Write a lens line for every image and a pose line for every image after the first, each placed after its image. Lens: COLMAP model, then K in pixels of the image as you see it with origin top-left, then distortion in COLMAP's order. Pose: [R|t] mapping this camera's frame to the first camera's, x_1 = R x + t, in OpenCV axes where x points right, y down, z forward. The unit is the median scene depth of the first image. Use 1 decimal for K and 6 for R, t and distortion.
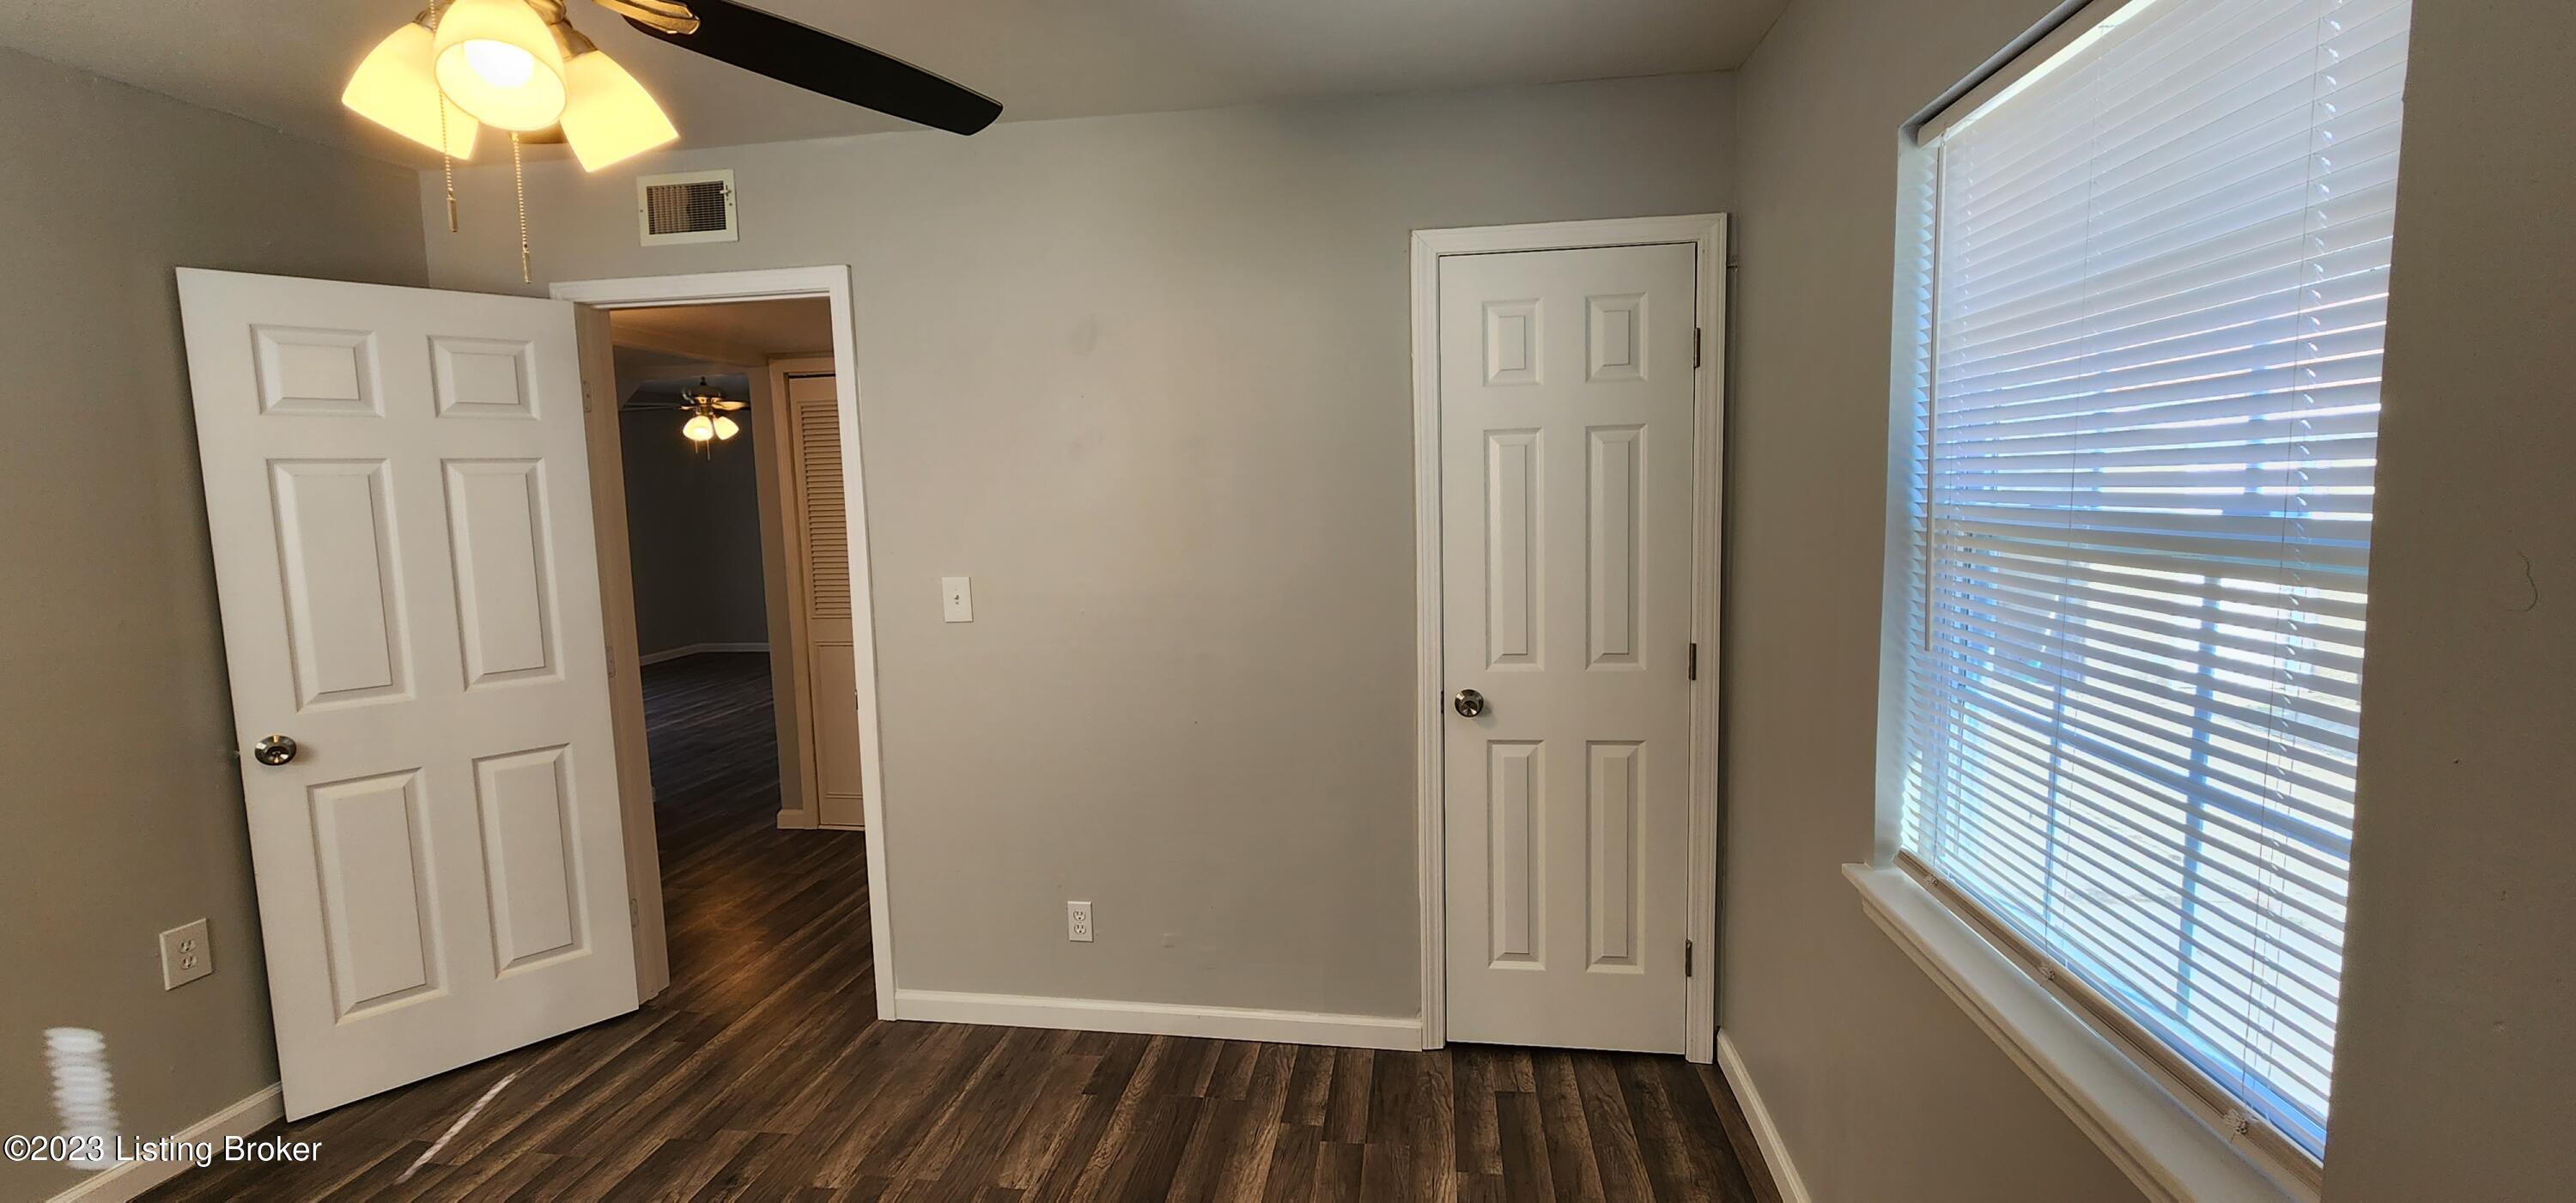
lens RADIAL K [[1053.7, 0, 1278.3], [0, 1053.7, 594.0], [0, 0, 1]] dist [-0.003285, 0.000386]
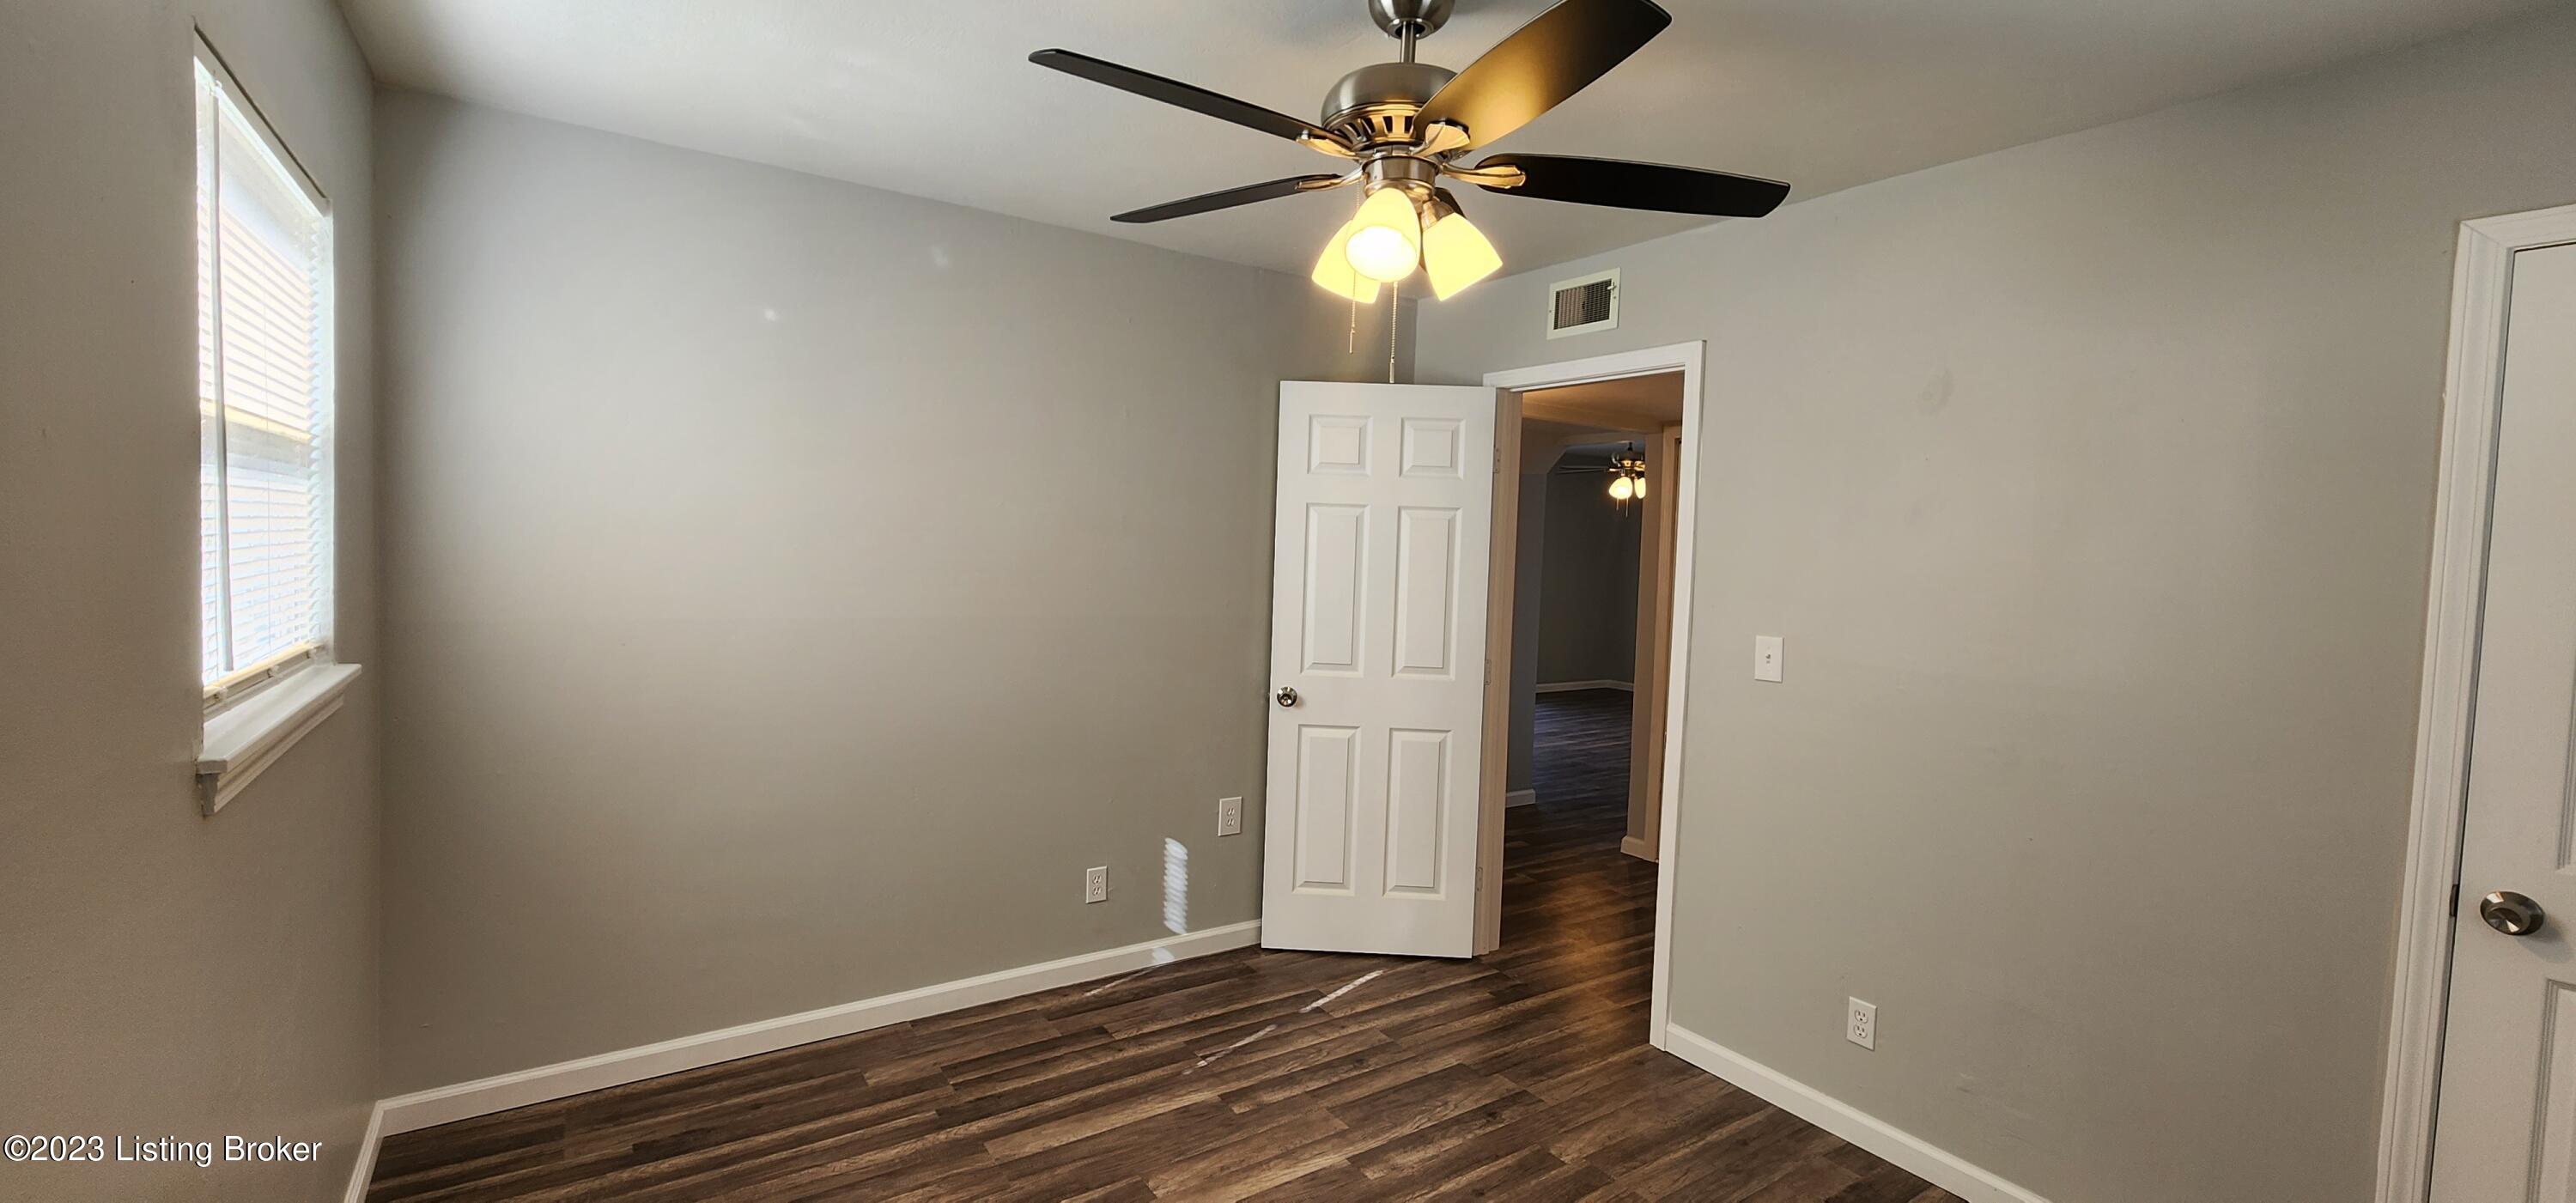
lens RADIAL K [[1053.7, 0, 1297.0], [0, 1053.7, 594.0], [0, 0, 1]] dist [-0.003285, 0.000386]
pose [[0.674870, 0.086624, -0.732835, 0.131900], [-0.129198, 0.991617, -0.001767, 0.004399], [0.726539, 0.095873, 0.680404, -0.021998]]
